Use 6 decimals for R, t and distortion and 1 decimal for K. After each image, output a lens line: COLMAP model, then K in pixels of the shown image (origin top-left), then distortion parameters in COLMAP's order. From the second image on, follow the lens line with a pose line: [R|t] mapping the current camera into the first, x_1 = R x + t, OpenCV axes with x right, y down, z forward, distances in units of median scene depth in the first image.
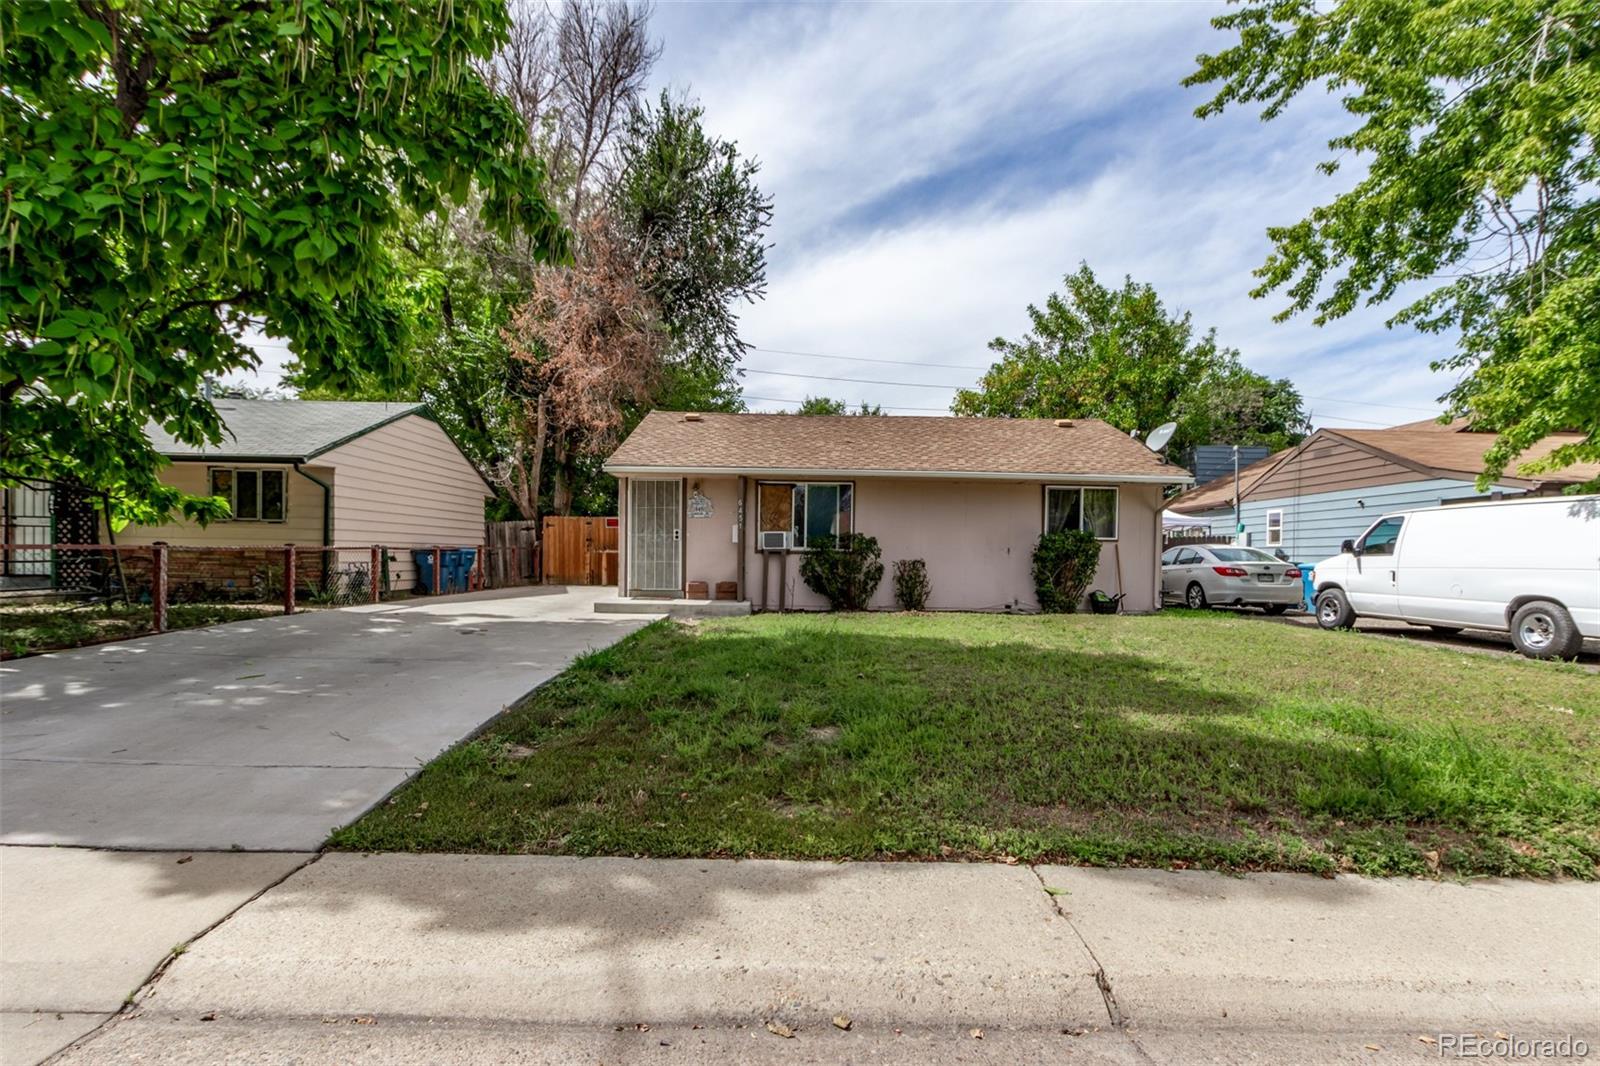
lens RADIAL K [[740.7, 0, 804.2], [0, 740.7, 565.0], [0, 0, 1]] dist [0.000758, -0.000166]
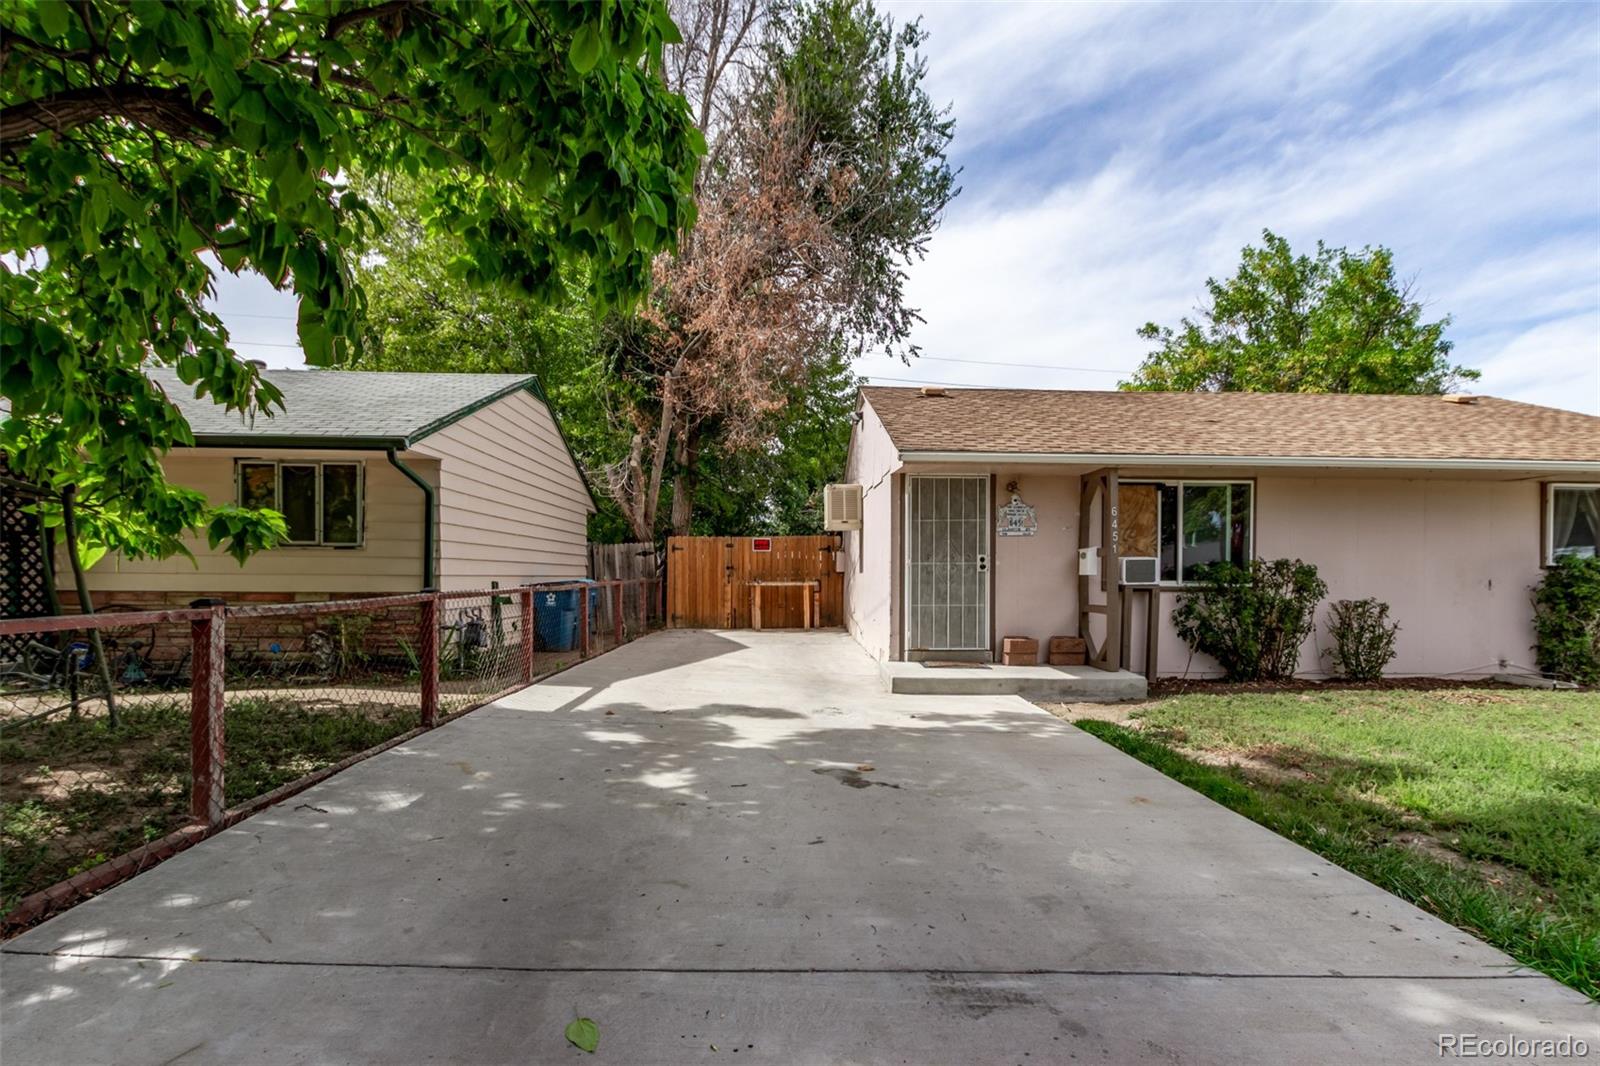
lens RADIAL K [[747.8, 0, 802.9], [0, 747.8, 581.6], [0, 0, 1]] dist [0.002436, 0.000166]
pose [[0.999782, -0.007329, 0.019559, -0.340748], [0.007437, 0.999957, -0.005471, -0.022587], [-0.019519, 0.005615, 0.999794, 0.362433]]
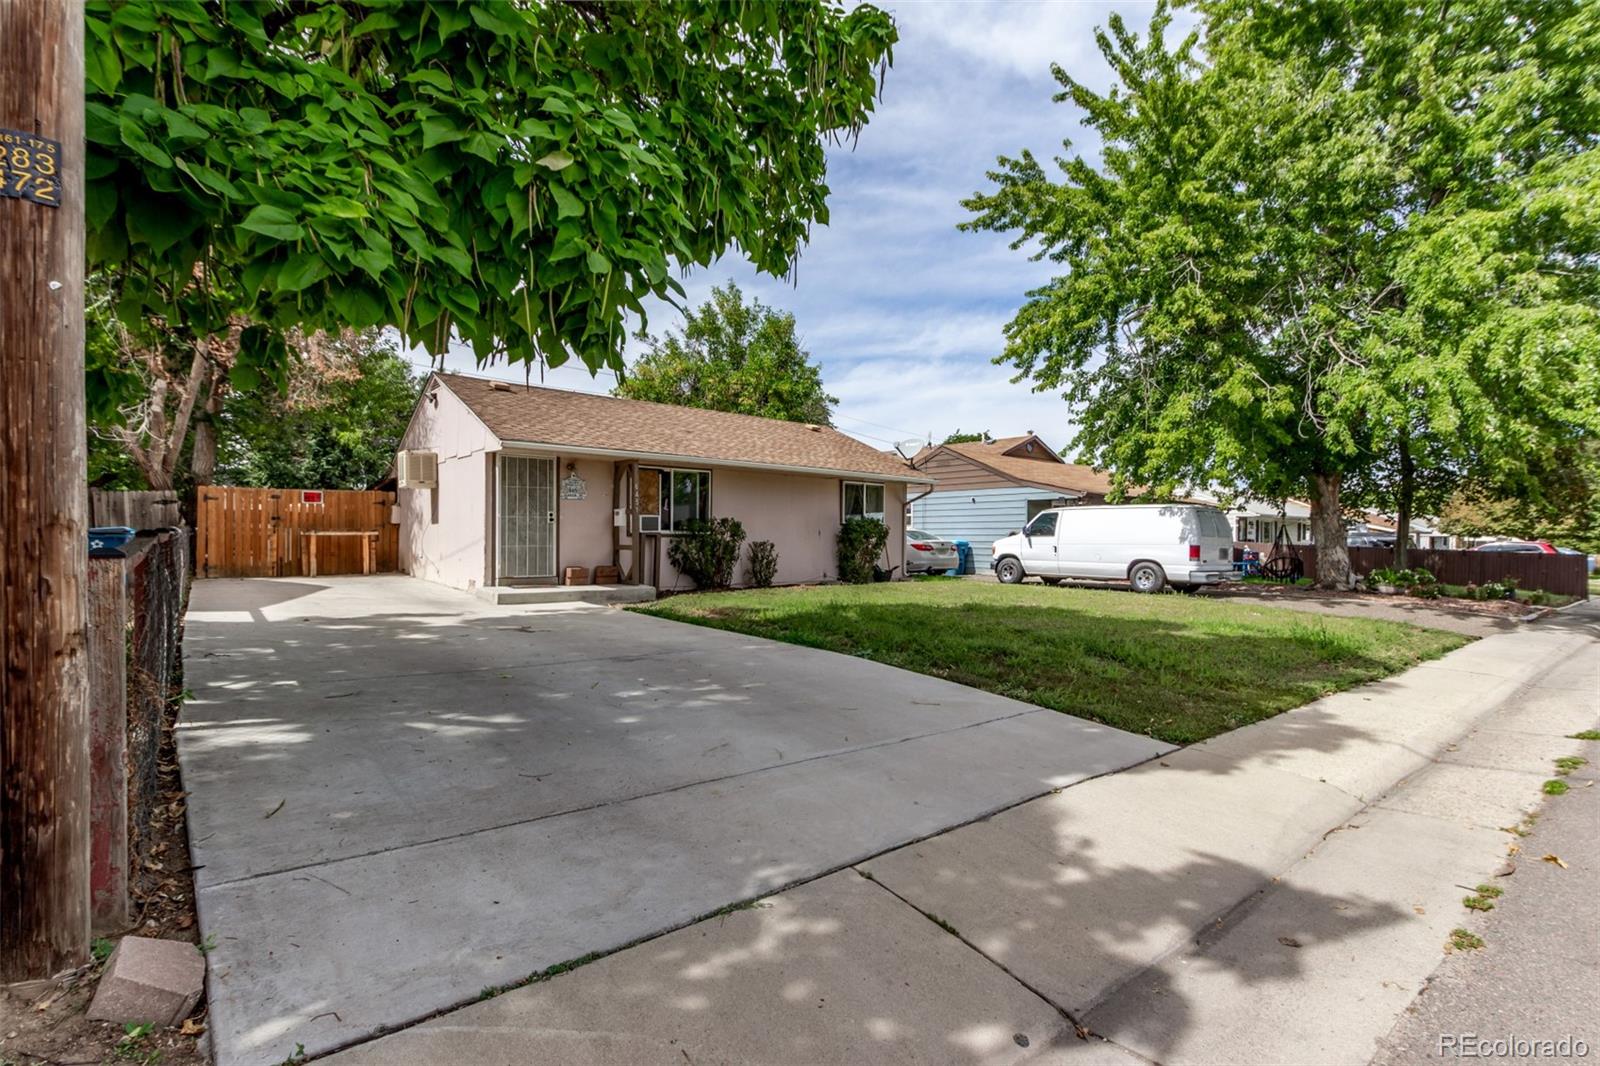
lens RADIAL K [[742.0, 0, 805.1], [0, 742.0, 535.6], [0, 0, 1]] dist [0.003942, 0.000233]
pose [[0.775887, -0.004726, 0.630854, -0.517125], [0.009640, 0.999944, -0.004364, -0.010356], [-0.630798, 0.009467, 0.775889, 0.071825]]
